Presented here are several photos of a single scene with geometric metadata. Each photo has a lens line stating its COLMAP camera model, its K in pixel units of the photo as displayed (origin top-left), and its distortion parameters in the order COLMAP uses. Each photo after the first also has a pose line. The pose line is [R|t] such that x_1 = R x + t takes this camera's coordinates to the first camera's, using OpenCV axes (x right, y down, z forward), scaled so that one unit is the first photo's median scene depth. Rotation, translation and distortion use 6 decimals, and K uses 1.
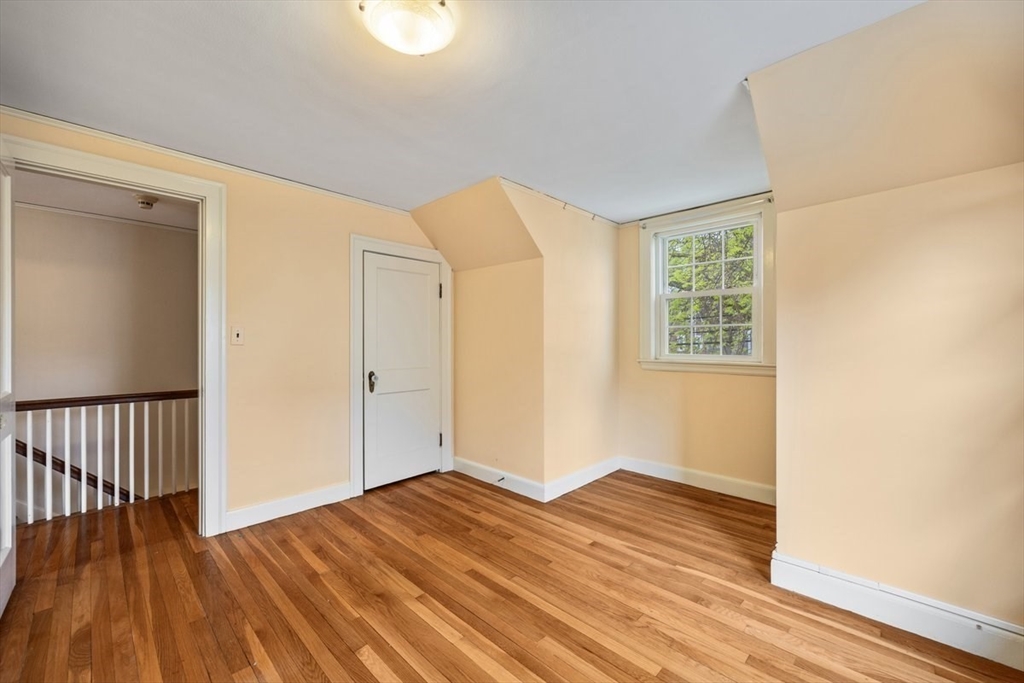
lens RADIAL K [[414.1, 0, 511.1], [0, 414.1, 339.2], [0, 0, 1]] dist [-0.001317, -0.000049]
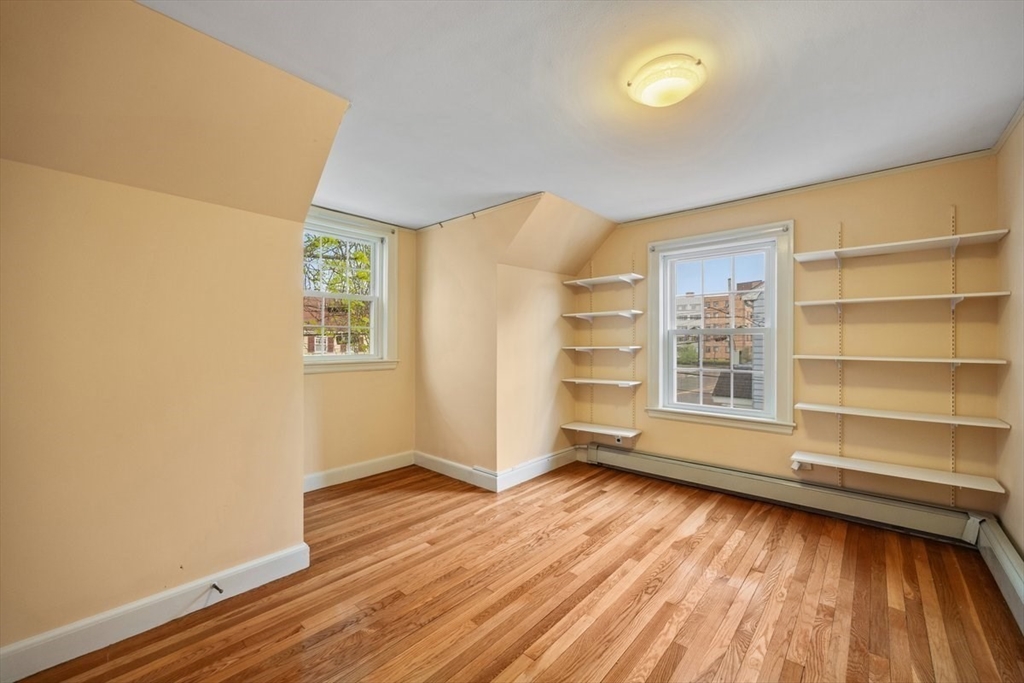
lens RADIAL K [[414.1, 0, 511.1], [0, 414.1, 339.2], [0, 0, 1]] dist [-0.001317, -0.000049]
pose [[-0.057508, 0.007823, 0.998314, -0.763586], [-0.007654, 0.999936, -0.008277, 0.005578], [-0.998316, -0.008118, -0.057444, 0.807607]]
